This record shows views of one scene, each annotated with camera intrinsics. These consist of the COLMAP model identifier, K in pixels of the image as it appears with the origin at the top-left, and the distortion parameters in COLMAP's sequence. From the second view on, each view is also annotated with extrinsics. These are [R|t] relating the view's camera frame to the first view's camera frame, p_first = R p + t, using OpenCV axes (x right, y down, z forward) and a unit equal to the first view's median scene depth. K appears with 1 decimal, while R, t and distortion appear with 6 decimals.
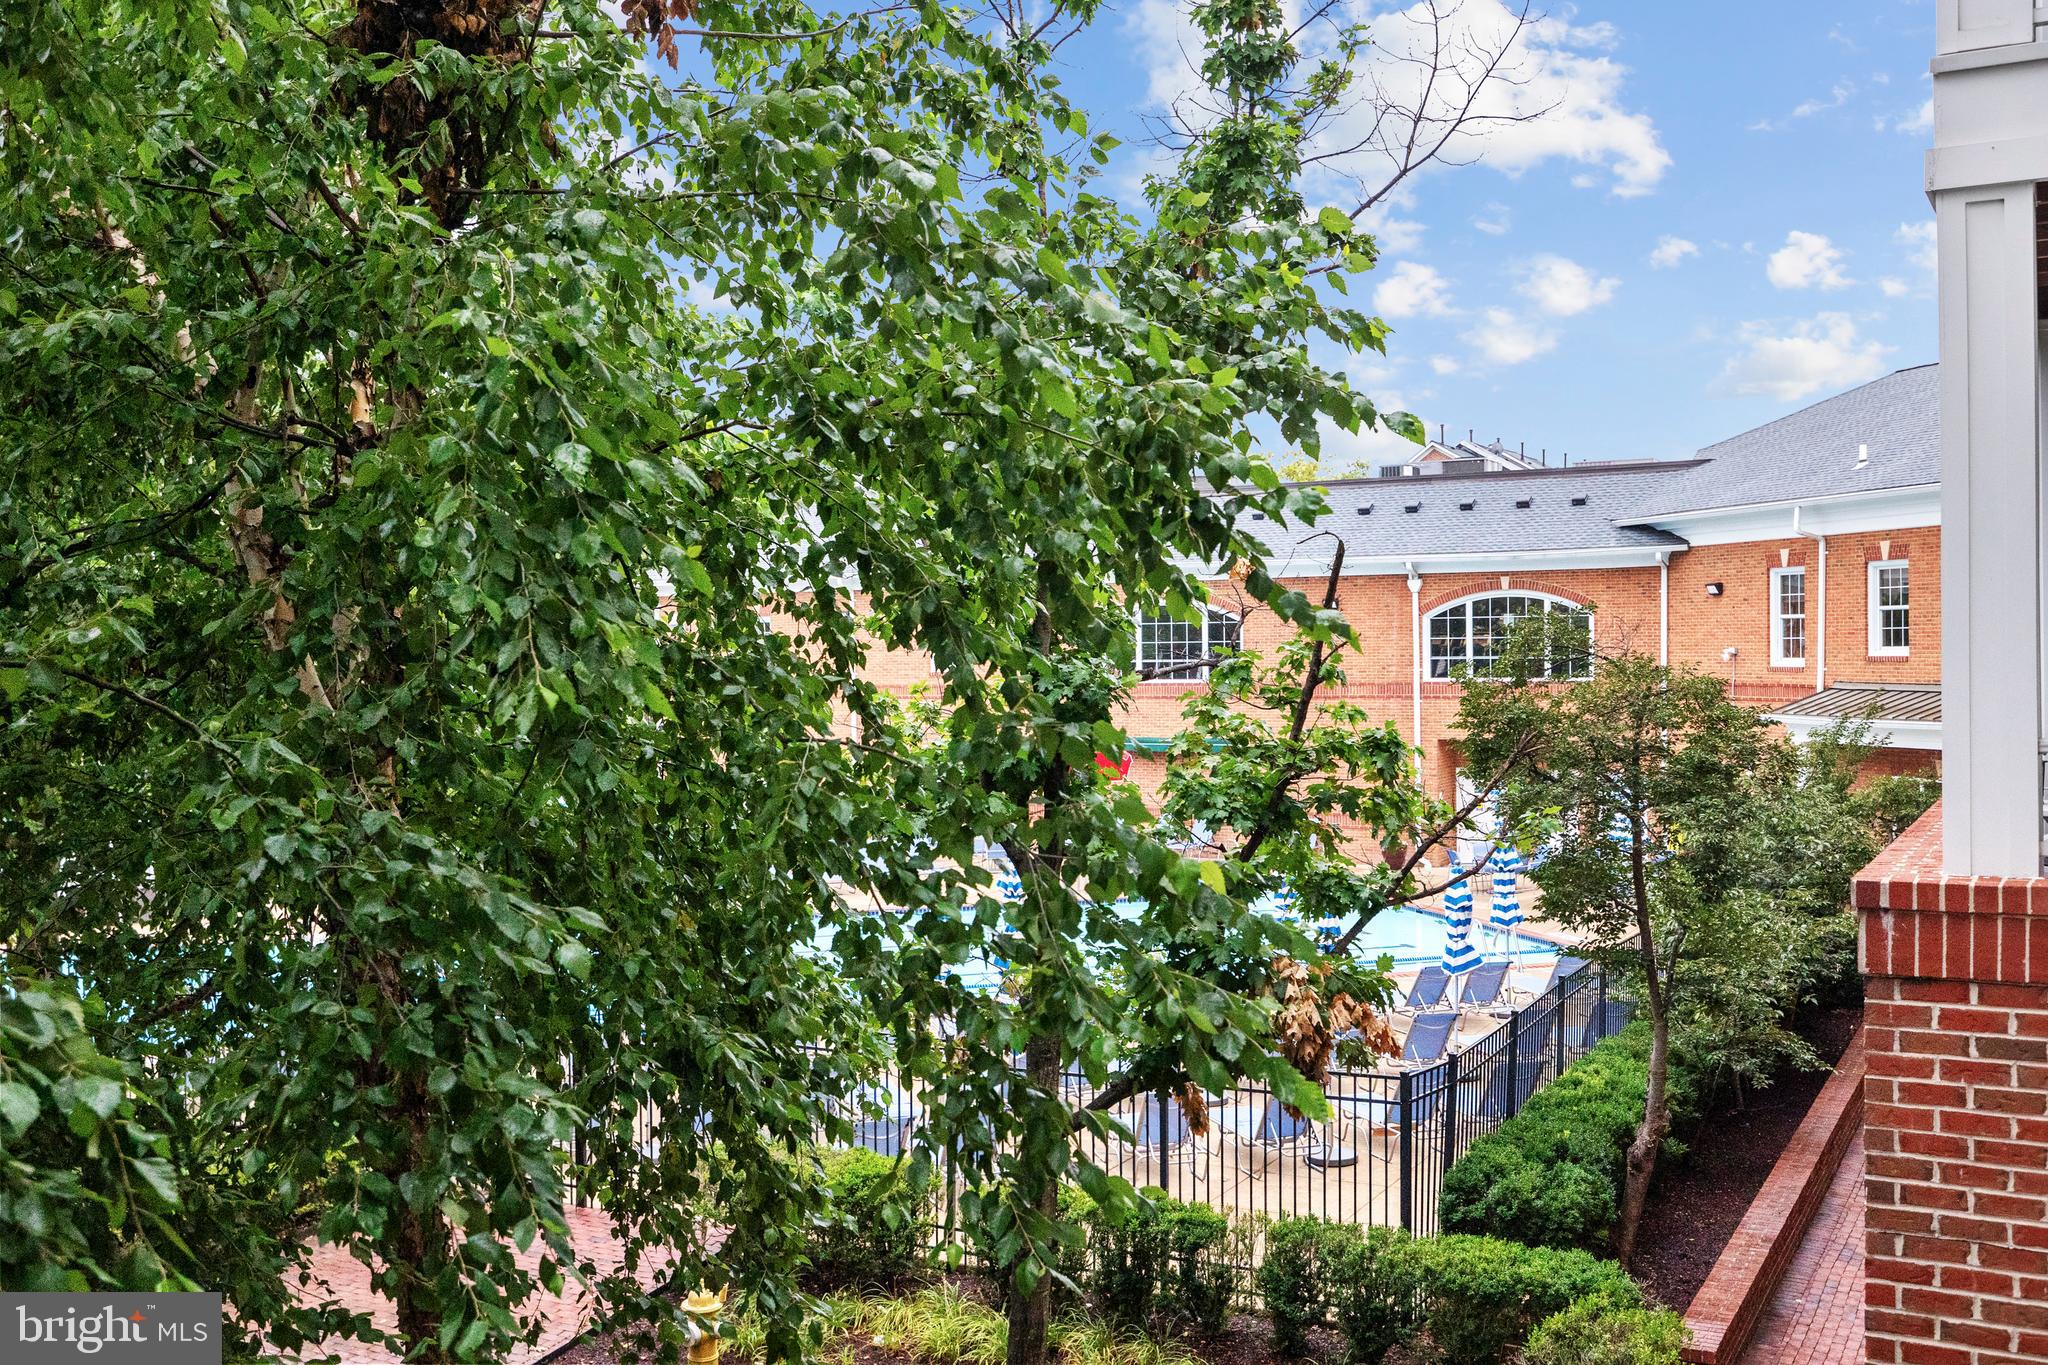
lens RADIAL K [[1924.3, 0, 1022.8], [0, 1924.3, 677.6], [0, 0, 1]] dist [0.000564, 0.000000]
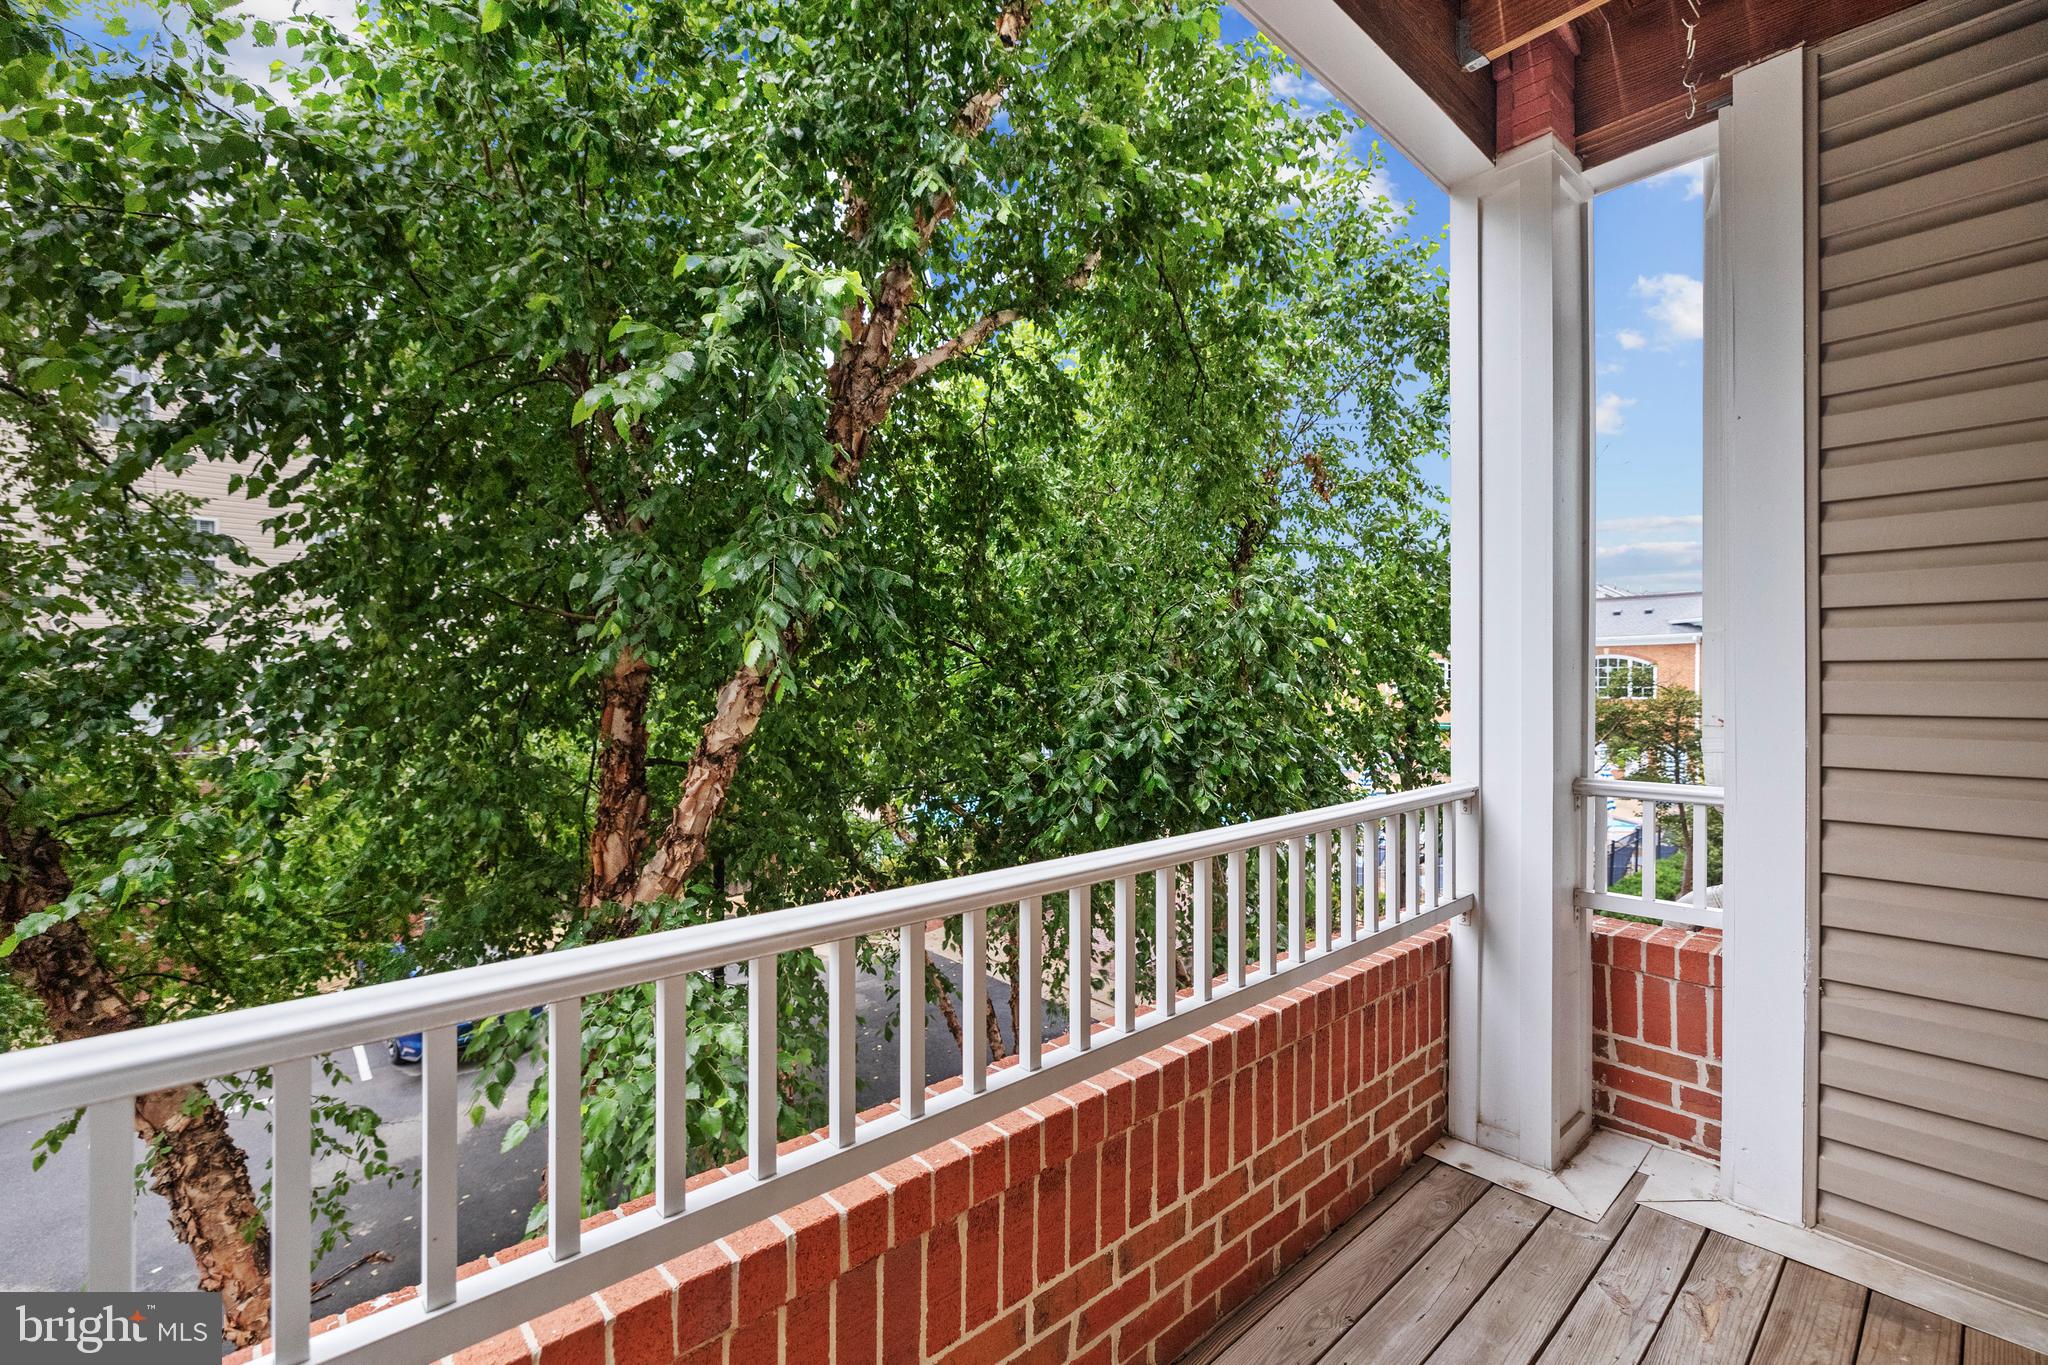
lens RADIAL K [[863.7, 0, 1027.5], [0, 863.7, 686.5], [0, 0, 1]] dist [-0.001233, 0.001056]
pose [[0.942229, 0.008661, -0.334859, -0.049622], [-0.011681, 0.999907, -0.007006, 0.004459], [0.334767, 0.010512, 0.942242, -0.170855]]
